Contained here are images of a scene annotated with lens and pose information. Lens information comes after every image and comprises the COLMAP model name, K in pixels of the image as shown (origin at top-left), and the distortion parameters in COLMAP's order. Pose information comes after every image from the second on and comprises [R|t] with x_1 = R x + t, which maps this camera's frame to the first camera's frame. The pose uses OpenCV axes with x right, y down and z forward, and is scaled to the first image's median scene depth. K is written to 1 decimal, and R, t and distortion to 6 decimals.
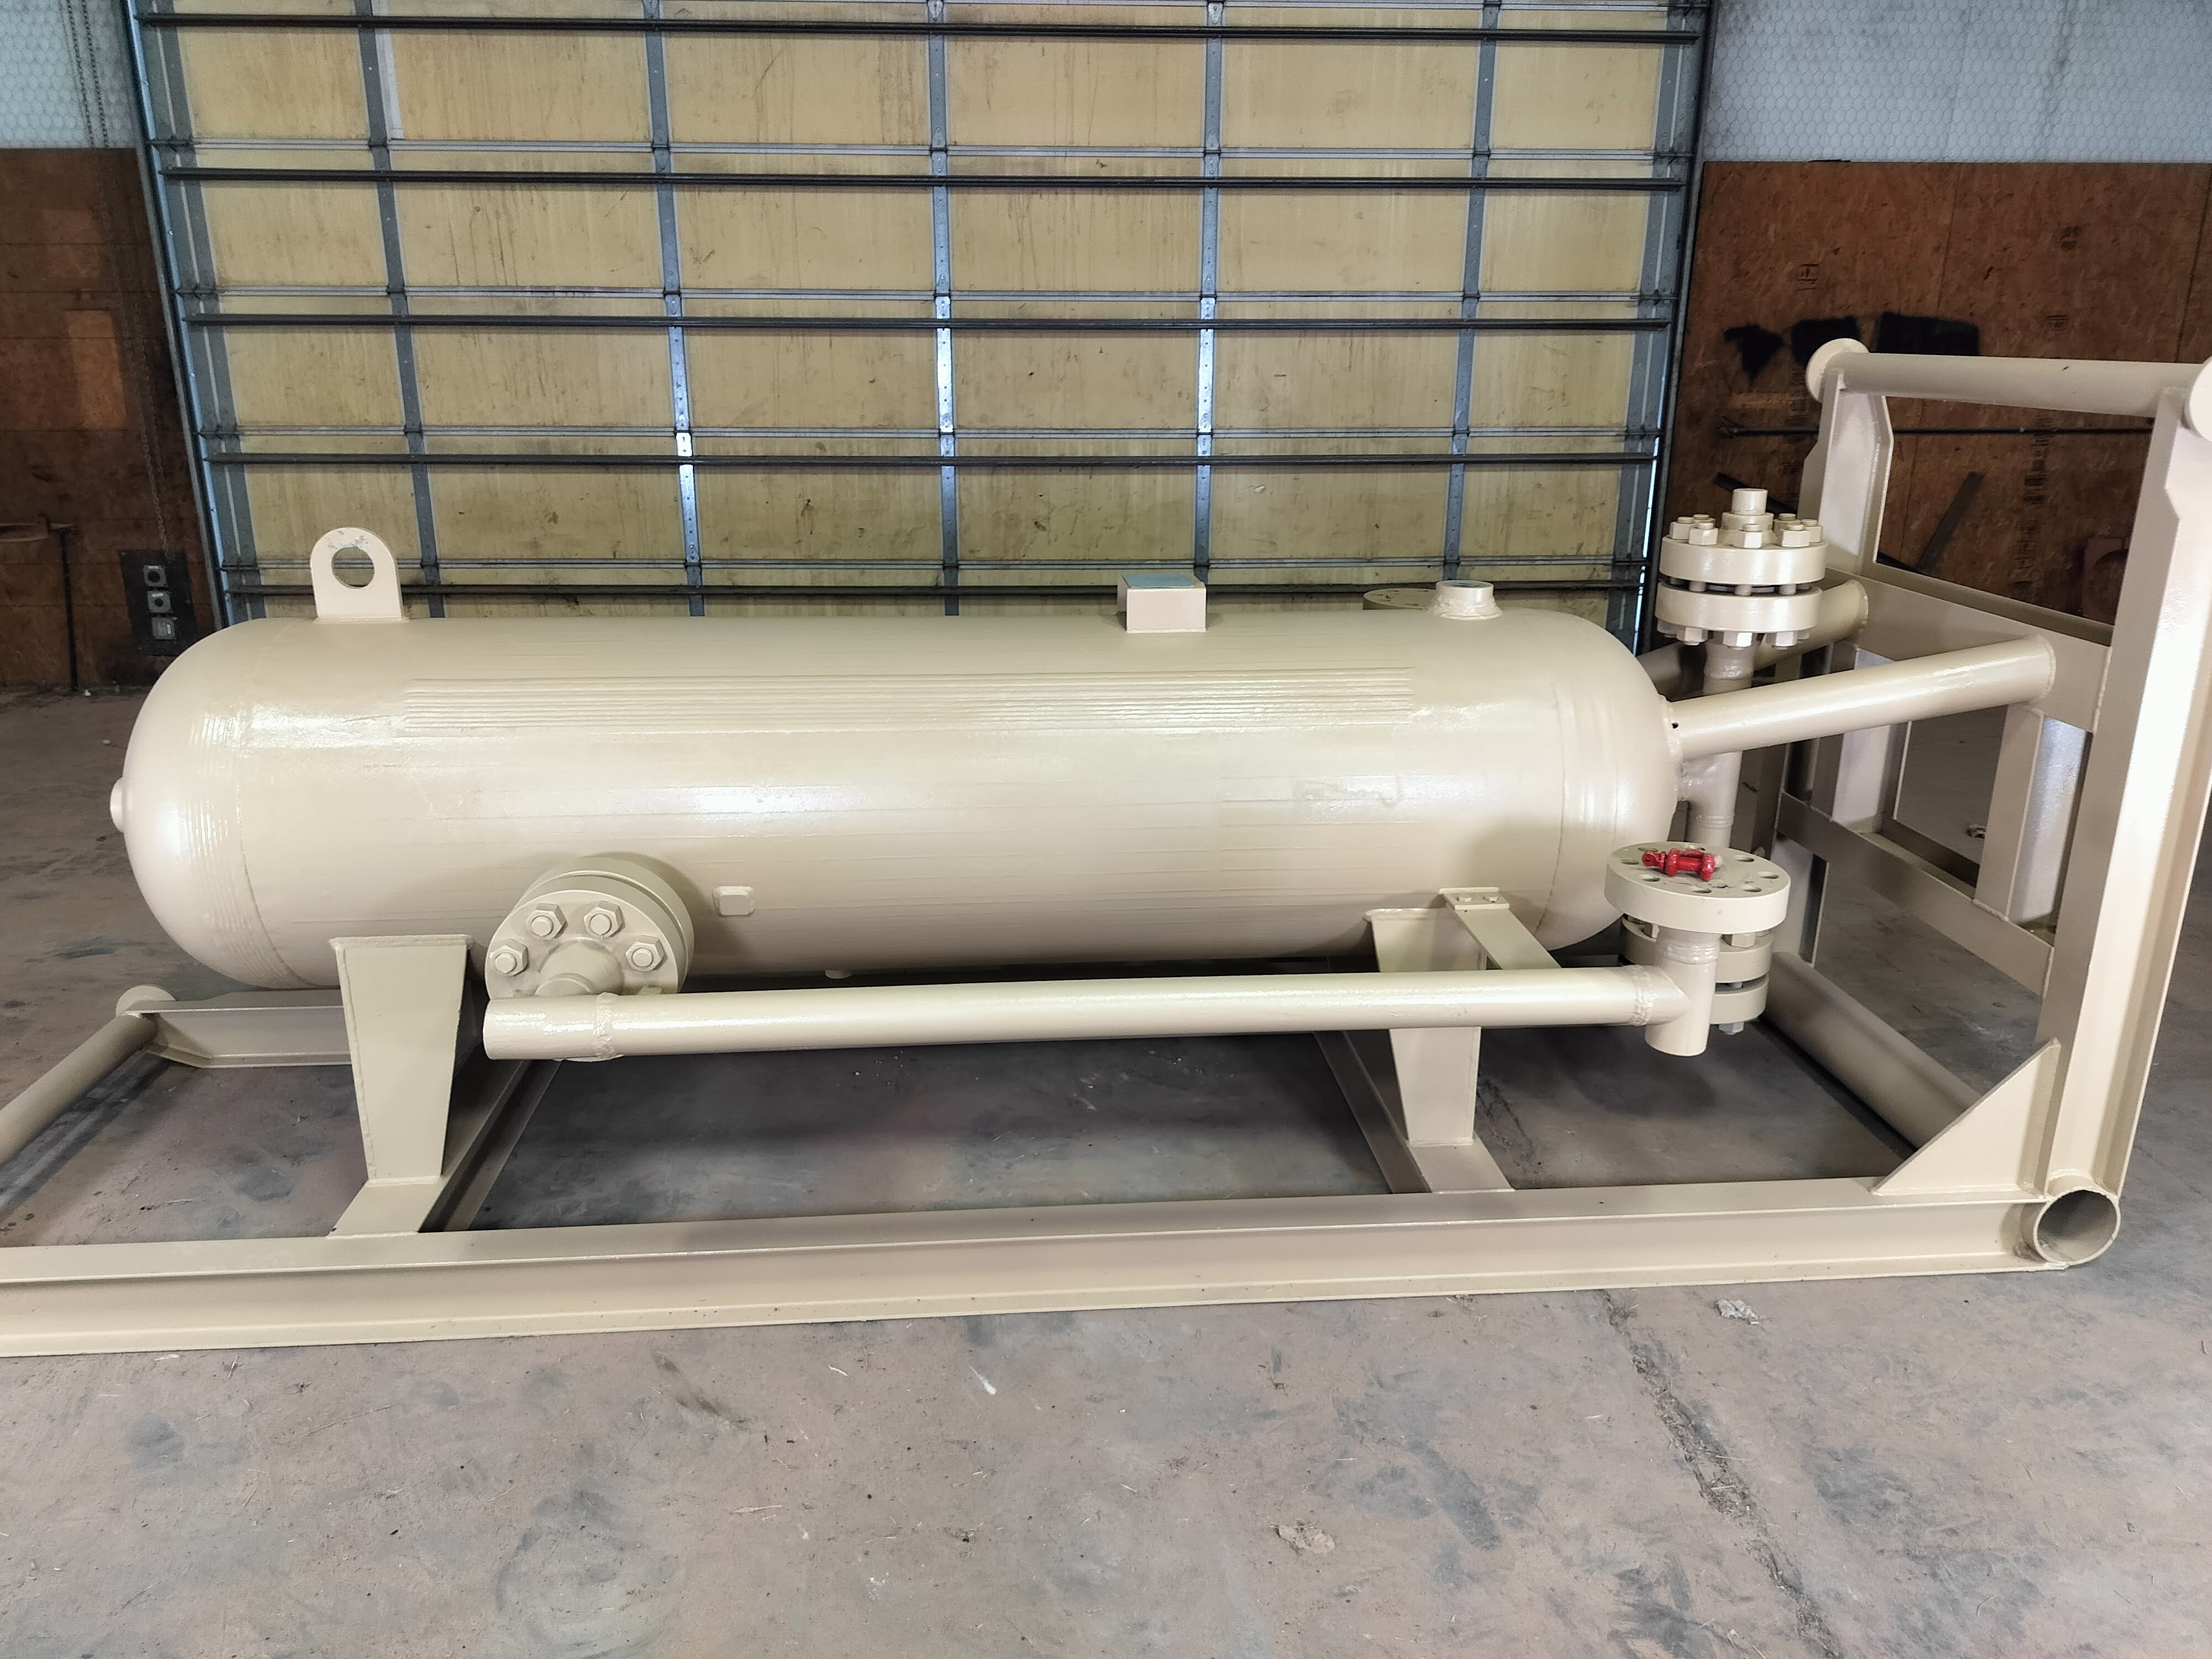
lens RADIAL K [[1556.4, 0, 1093.3], [0, 1556.4, 831.7], [0, 0, 1]] dist [0.033455, -0.032759]
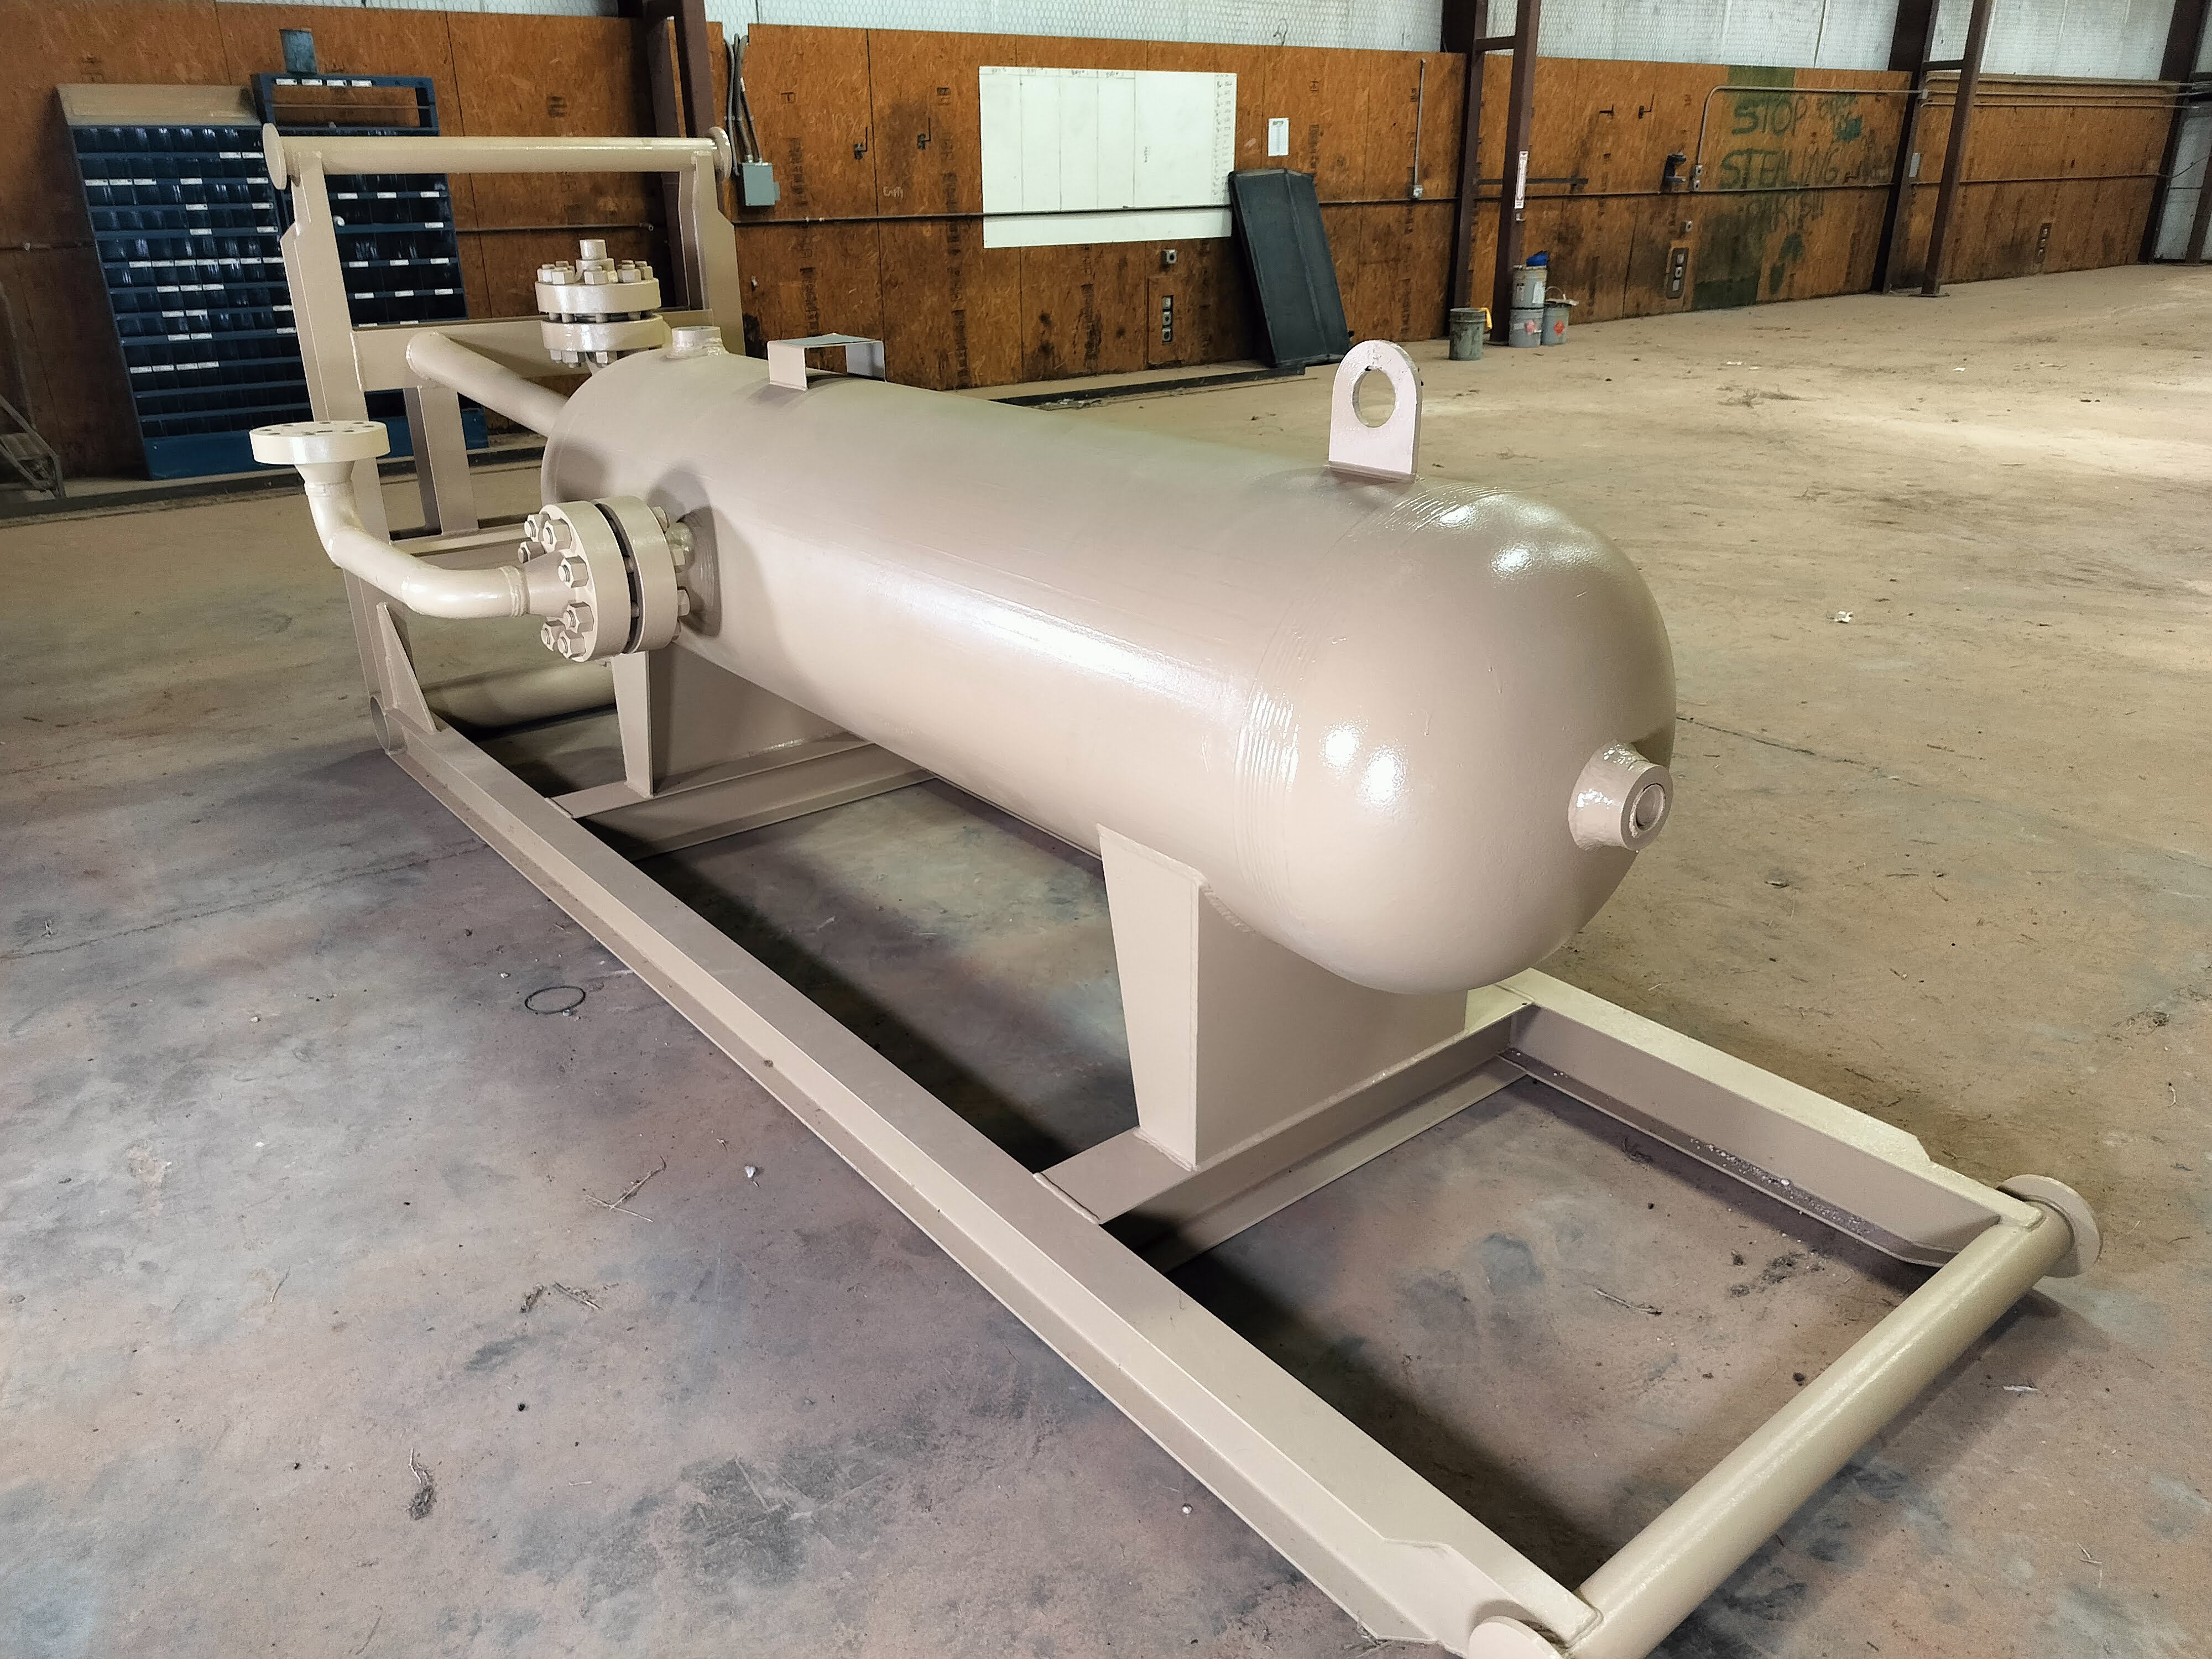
lens RADIAL K [[1556.4, 0, 1084.7], [0, 1556.4, 827.2], [0, 0, 1]] dist [0.033455, -0.032759]
pose [[-0.557163, -0.318698, 0.766812, -0.424159], [0.263493, 0.807851, 0.527208, -0.177070], [-0.787490, 0.495790, -0.366130, 0.613723]]
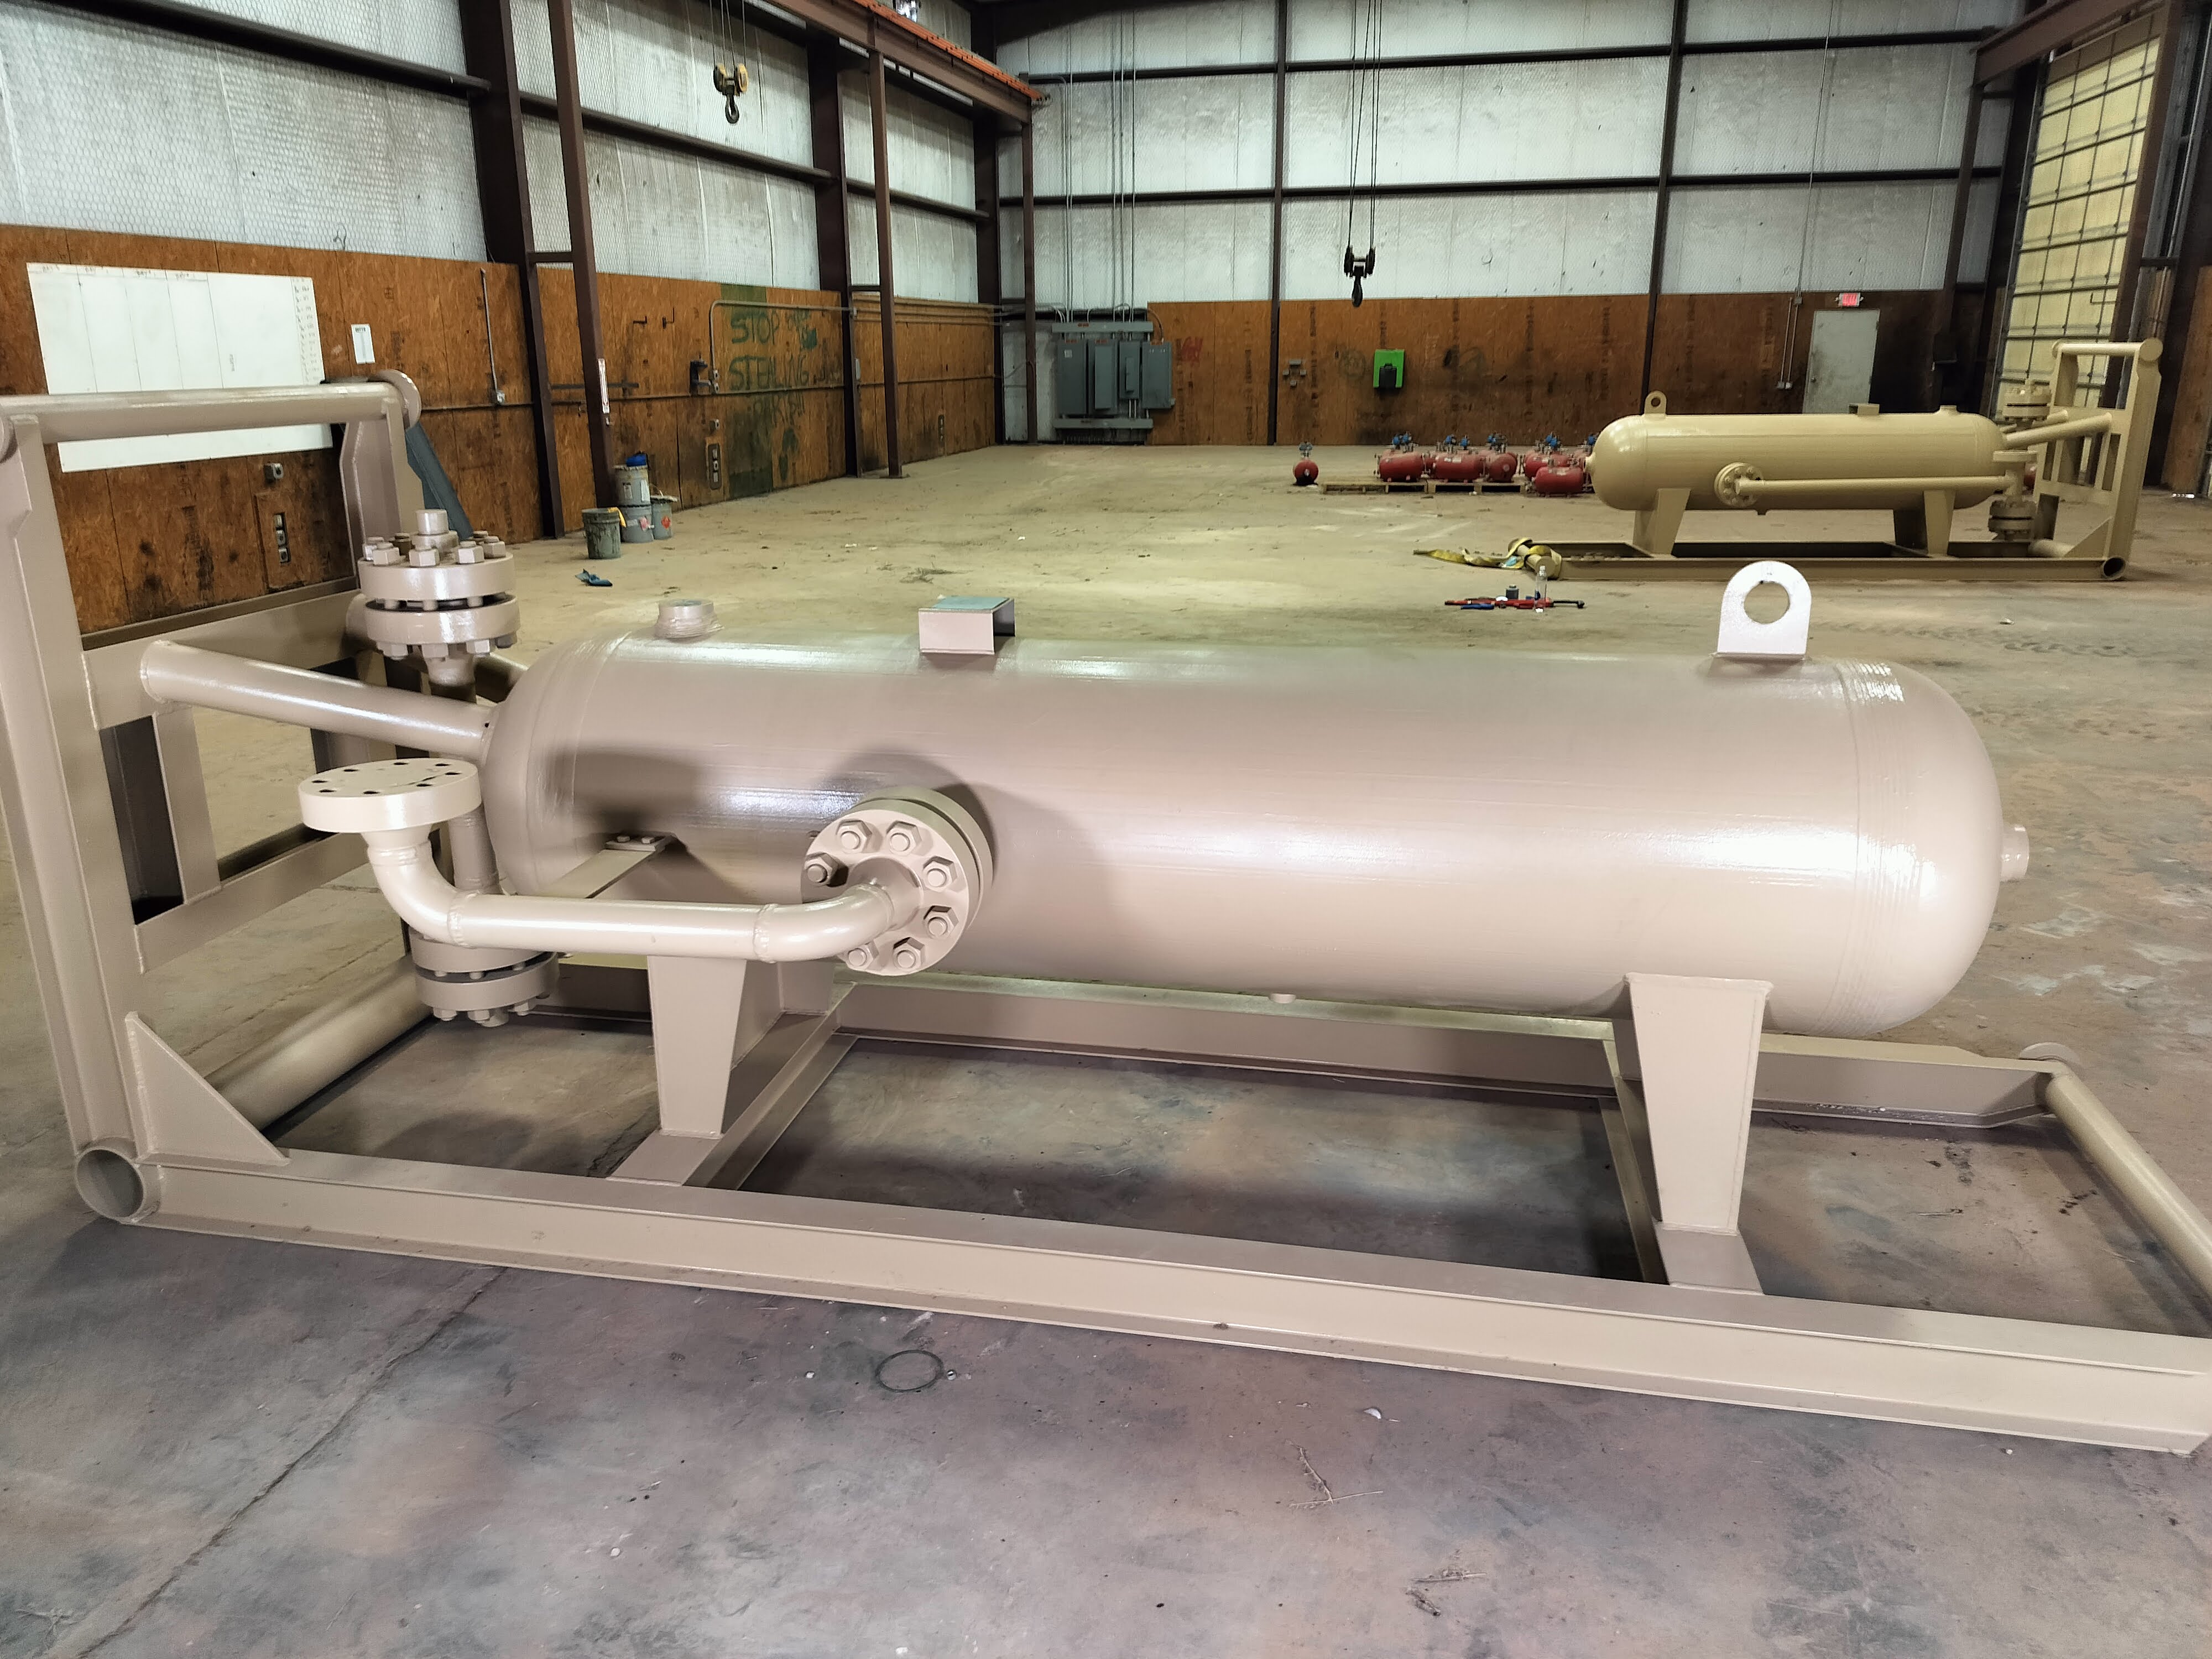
lens RADIAL K [[1556.4, 0, 1095.7], [0, 1556.4, 834.0], [0, 0, 1]] dist [0.033455, -0.032759]
pose [[-0.963321, -0.075862, 0.257407, -0.138349], [0.086207, 0.820885, 0.564549, -0.264913], [-0.254129, 0.566032, -0.784236, 0.813740]]
